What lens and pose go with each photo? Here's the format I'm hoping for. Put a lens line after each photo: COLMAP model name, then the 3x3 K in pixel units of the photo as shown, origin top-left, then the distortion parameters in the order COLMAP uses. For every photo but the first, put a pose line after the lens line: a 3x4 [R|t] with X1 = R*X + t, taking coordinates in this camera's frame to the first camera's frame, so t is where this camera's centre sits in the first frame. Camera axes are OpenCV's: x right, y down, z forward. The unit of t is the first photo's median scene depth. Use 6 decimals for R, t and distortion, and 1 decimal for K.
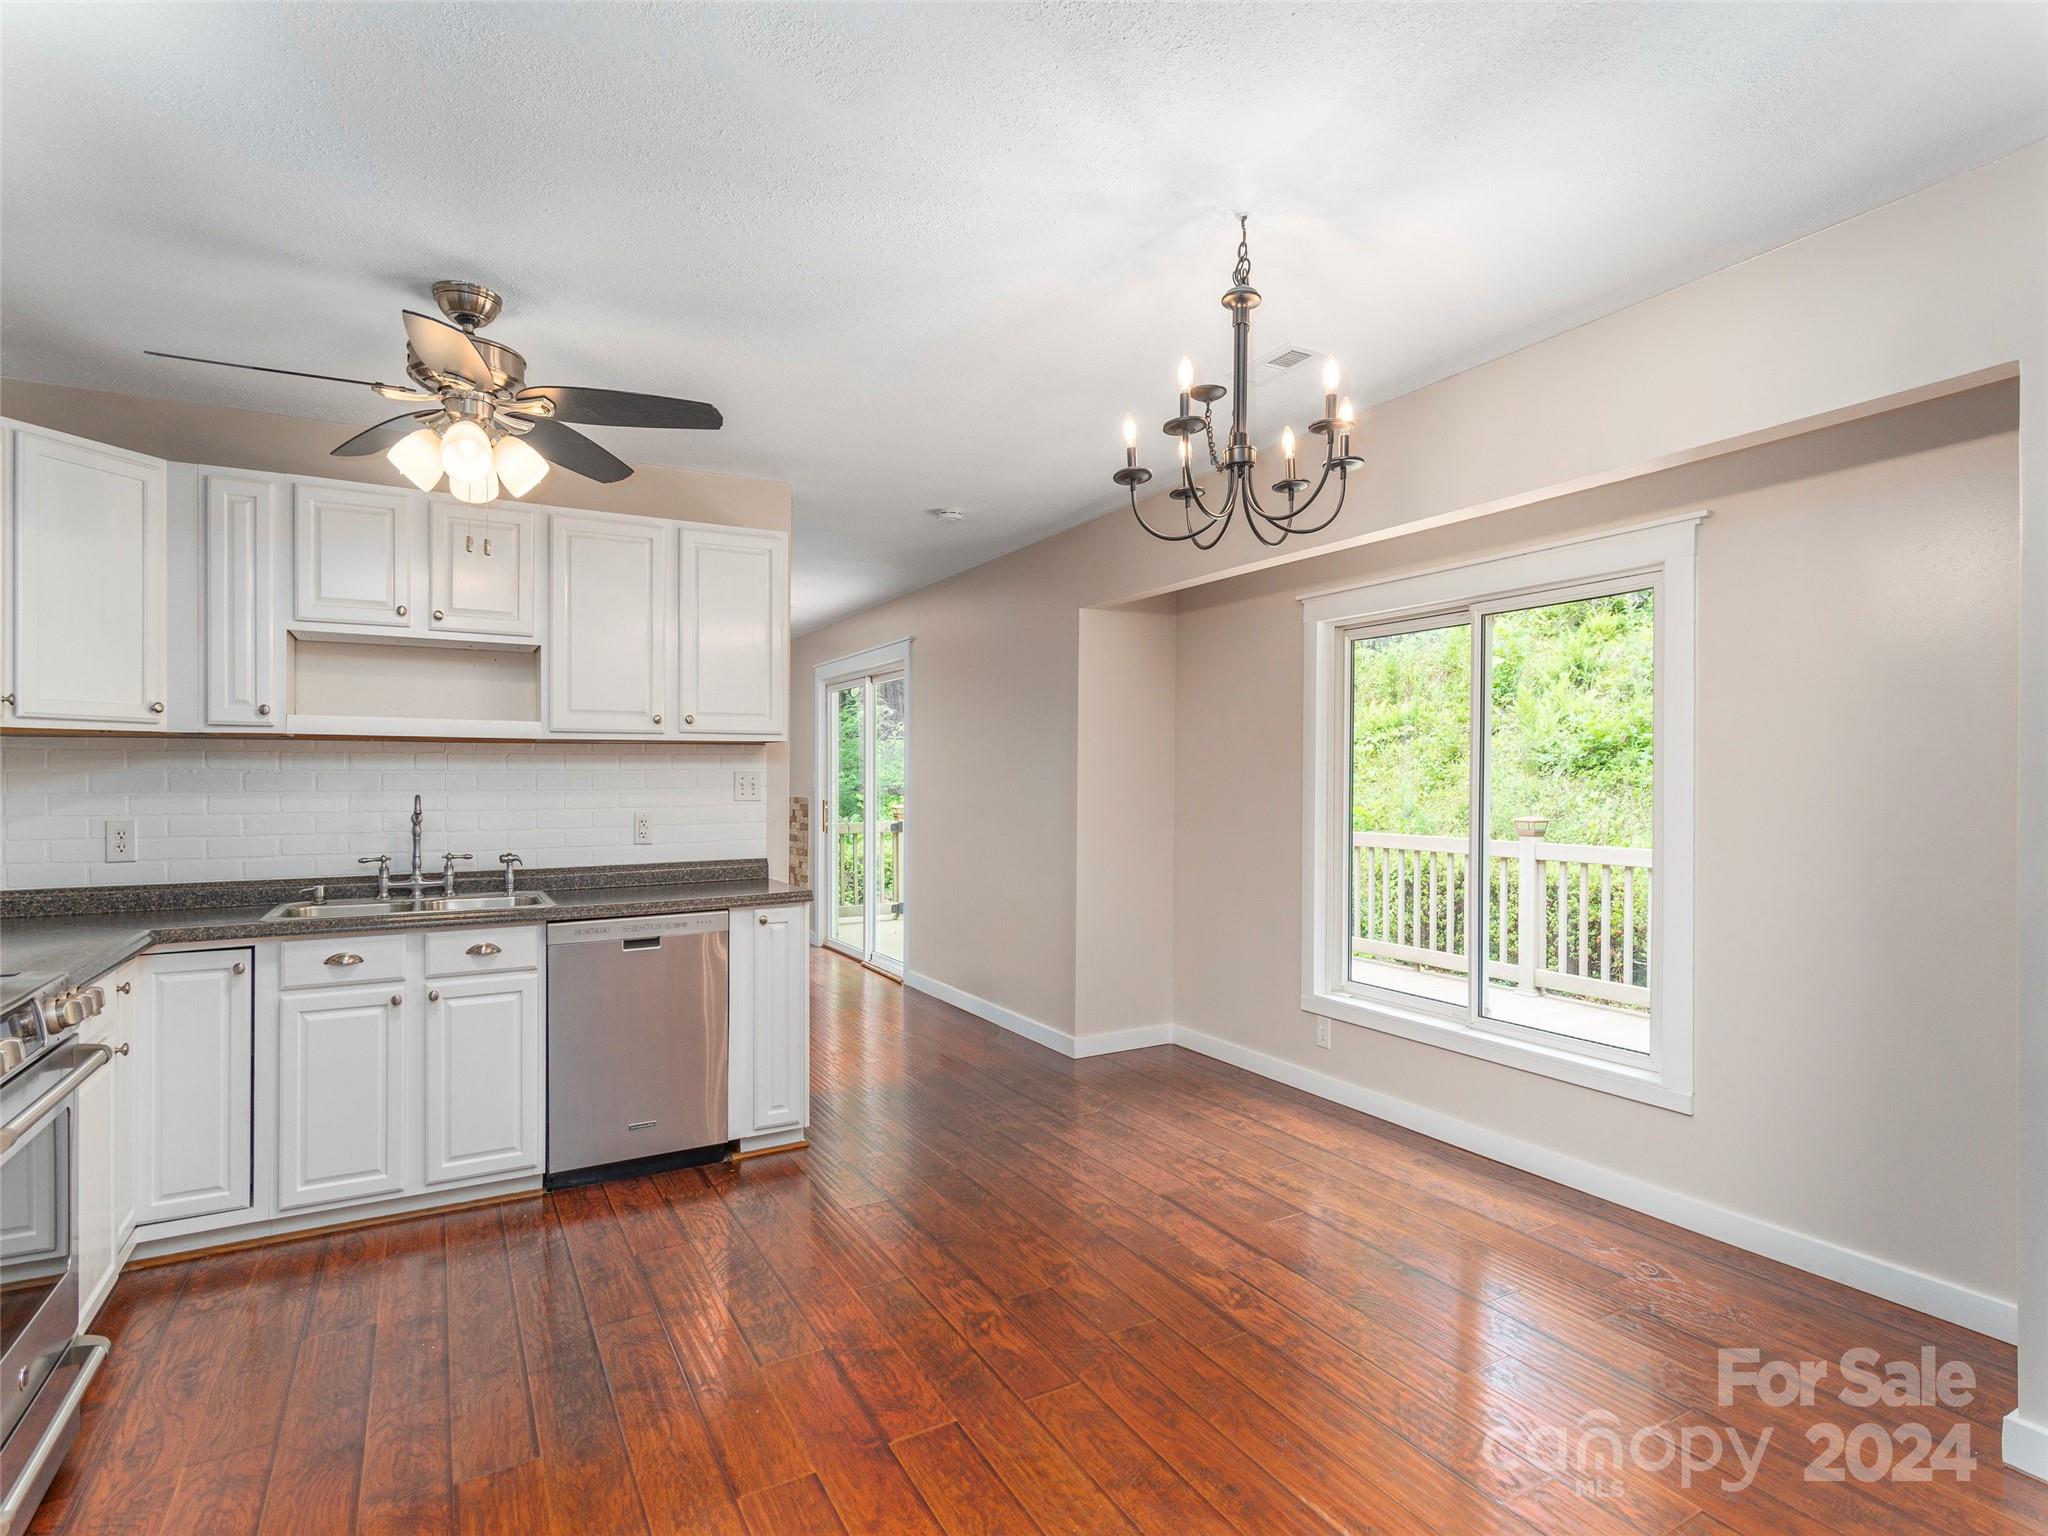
lens RADIAL K [[1070.9, 0, 1029.0], [0, 1070.9, 763.1], [0, 0, 1]] dist [0.004135, 0.000694]
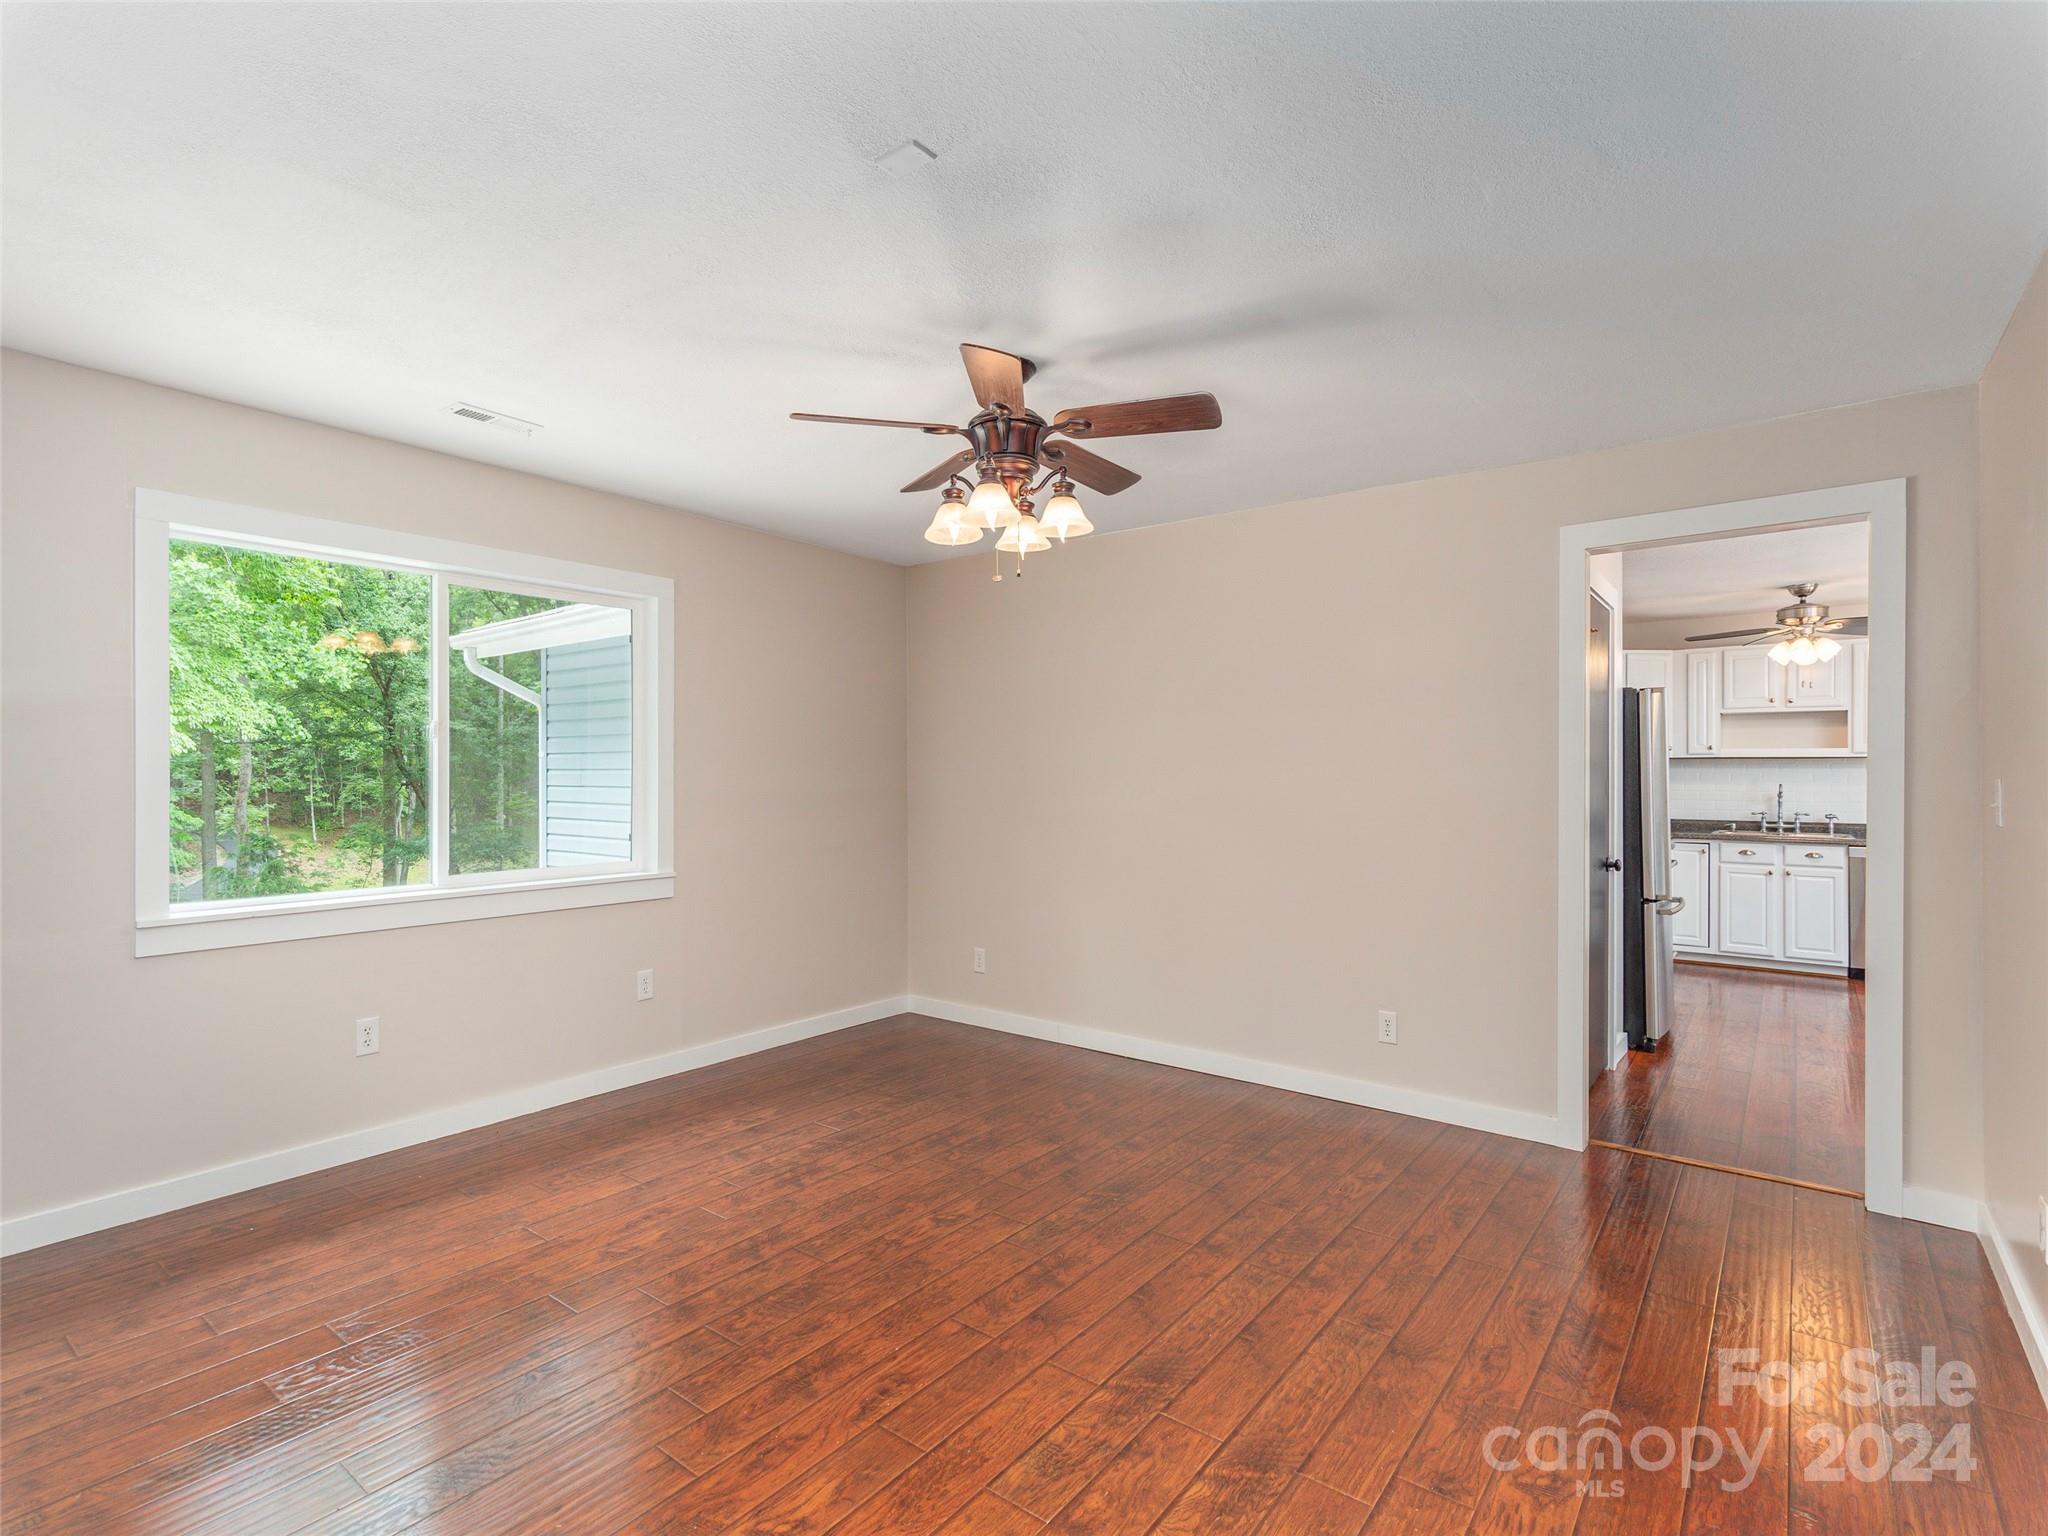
lens RADIAL K [[1000.8, 0, 1025.3], [0, 1000.8, 775.6], [0, 0, 1]] dist [0.005660, 0.000488]
pose [[0.396009, 0.002802, -0.918242, 0.673044], [0.002968, 0.999986, 0.004332, -0.000782], [0.918242, -0.004441, 0.395995, -1.178421]]
